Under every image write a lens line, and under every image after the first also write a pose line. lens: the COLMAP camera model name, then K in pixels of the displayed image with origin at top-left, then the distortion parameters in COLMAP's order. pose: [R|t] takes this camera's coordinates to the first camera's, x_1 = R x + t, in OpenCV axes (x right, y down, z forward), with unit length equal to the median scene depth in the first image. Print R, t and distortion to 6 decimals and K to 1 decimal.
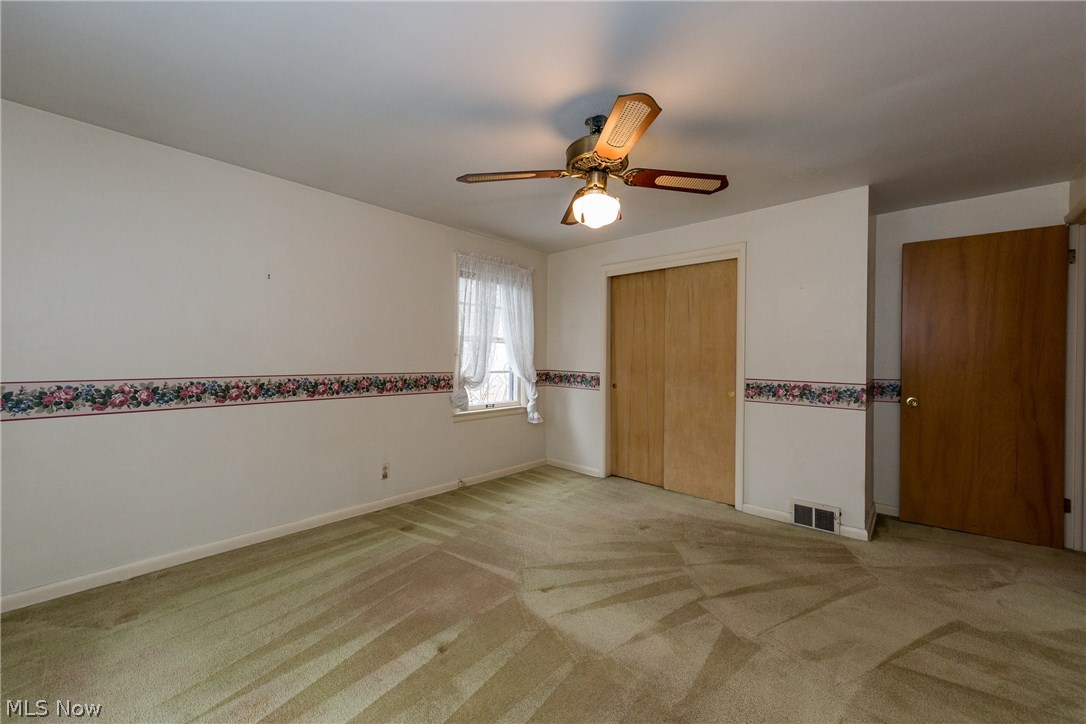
lens RADIAL K [[427.6, 0, 543.0], [0, 427.6, 362.0], [0, 0, 1]] dist [0.001065, 0.000081]
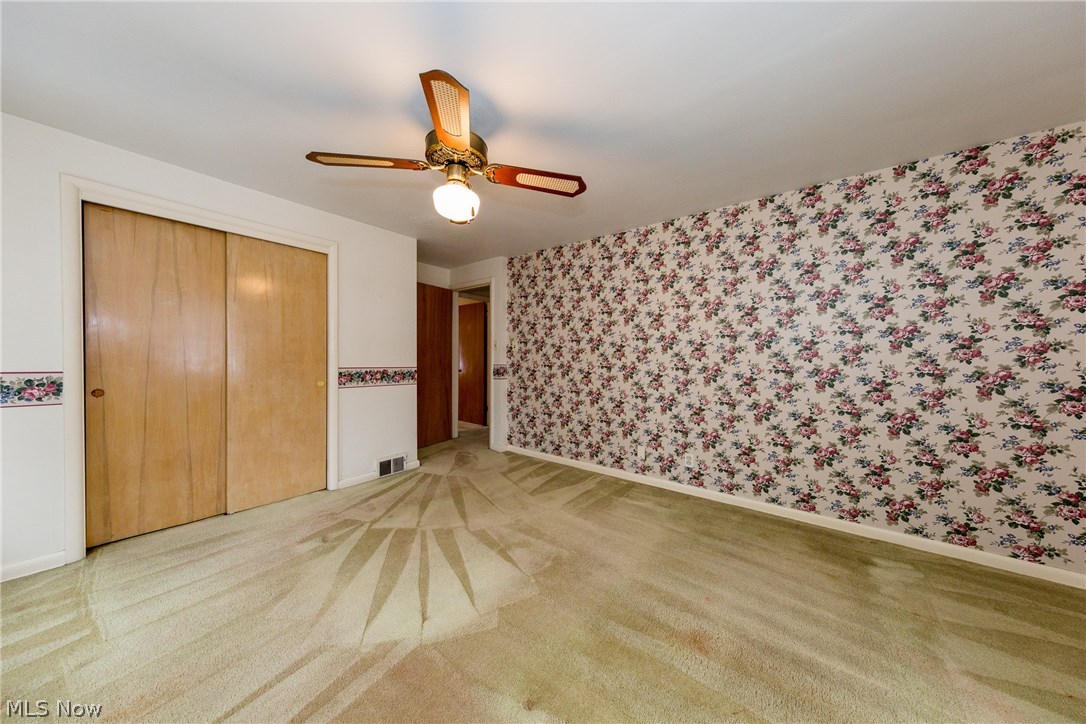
lens RADIAL K [[352.9, 0, 546.1], [0, 352.9, 359.2], [0, 0, 1]] dist [0.009744, -0.000053]
pose [[-0.109876, -0.014314, 0.993842, -0.241650], [0.000469, 0.999895, 0.014453, 0.001940], [-0.993945, 0.002054, -0.109858, 0.280352]]
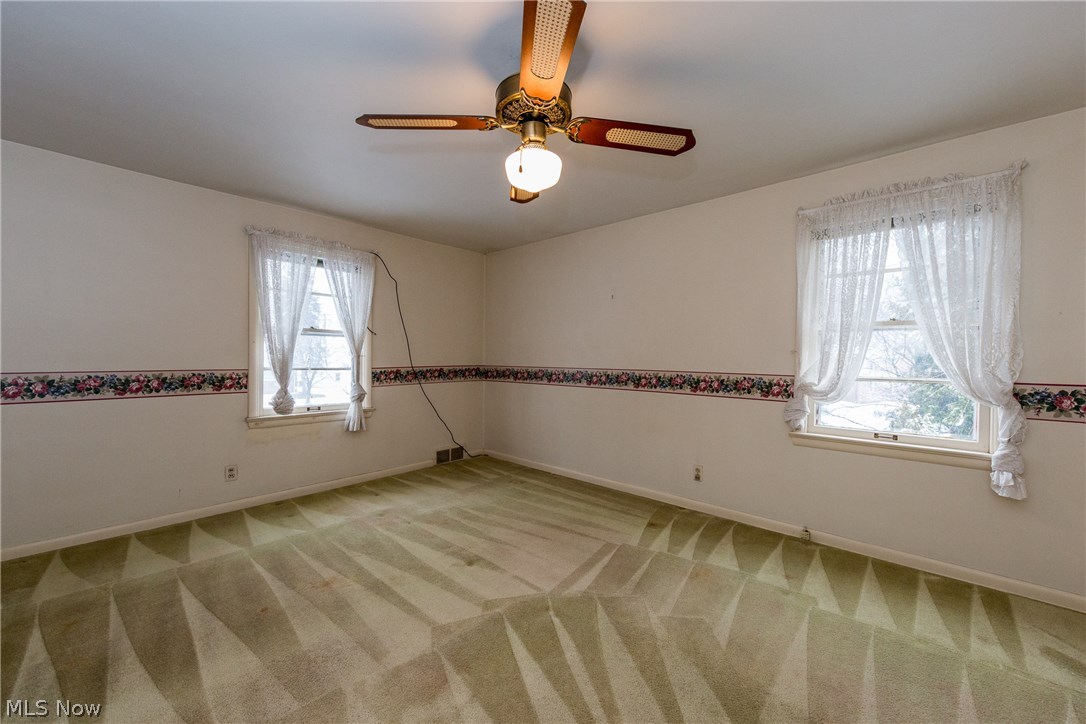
lens RADIAL K [[427.6, 0, 543.0], [0, 427.6, 362.0], [0, 0, 1]] dist [0.001065, 0.000081]
pose [[-0.024305, 0.007398, -0.999677, 0.728749], [-0.015551, 0.999849, 0.007777, 0.001993], [0.999584, 0.015735, -0.024187, 0.801078]]
